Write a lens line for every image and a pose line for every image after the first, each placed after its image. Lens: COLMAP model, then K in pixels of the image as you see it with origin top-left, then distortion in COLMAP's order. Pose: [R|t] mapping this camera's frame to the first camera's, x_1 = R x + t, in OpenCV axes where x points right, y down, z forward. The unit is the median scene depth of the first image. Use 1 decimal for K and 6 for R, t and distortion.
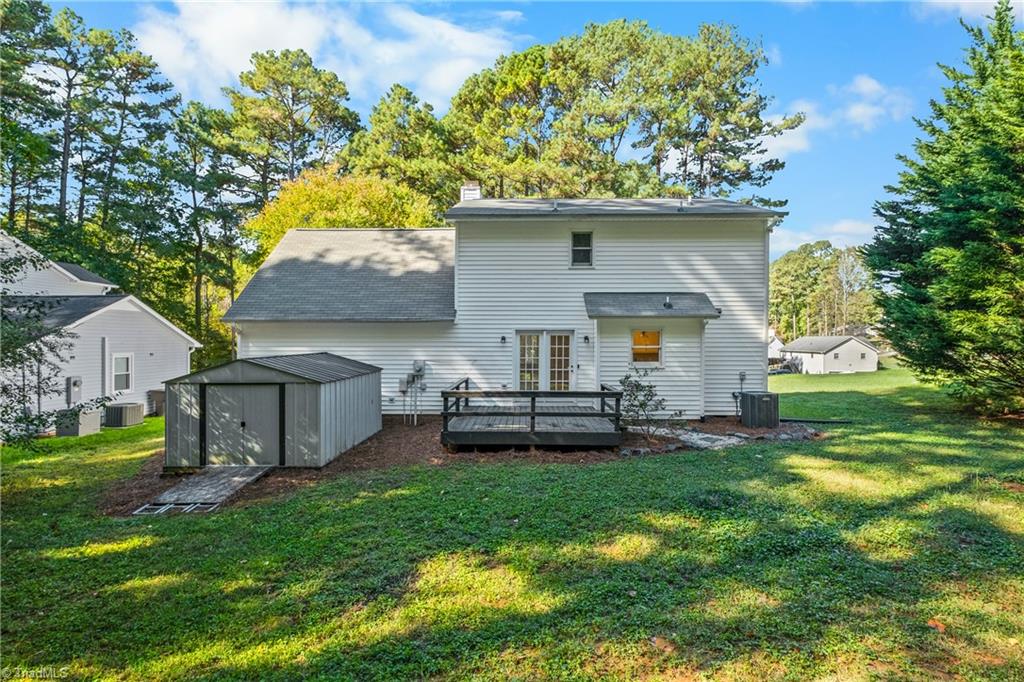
lens RADIAL K [[394.4, 0, 510.9], [0, 394.4, 346.4], [0, 0, 1]] dist [-0.002050, -0.000011]
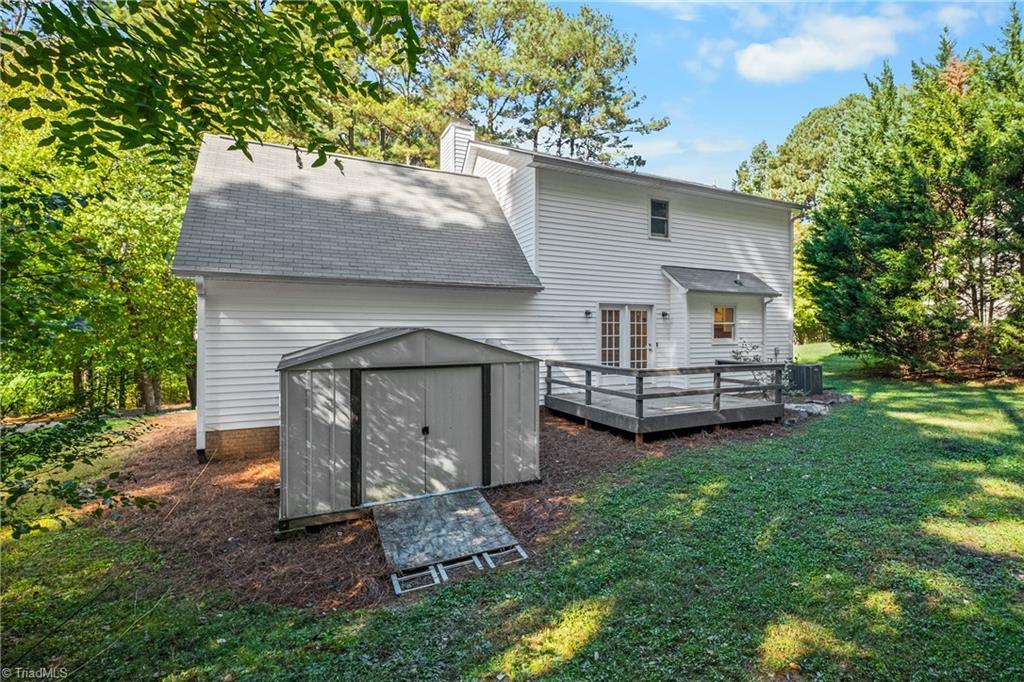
lens RADIAL K [[460.1, 0, 502.7], [0, 460.1, 338.6], [0, 0, 1]] dist [-0.001978, -0.000329]
pose [[0.892887, -0.004781, 0.450255, -0.648766], [0.005062, 0.999987, 0.000579, 0.034623], [-0.450252, 0.001762, 0.892900, 0.198627]]
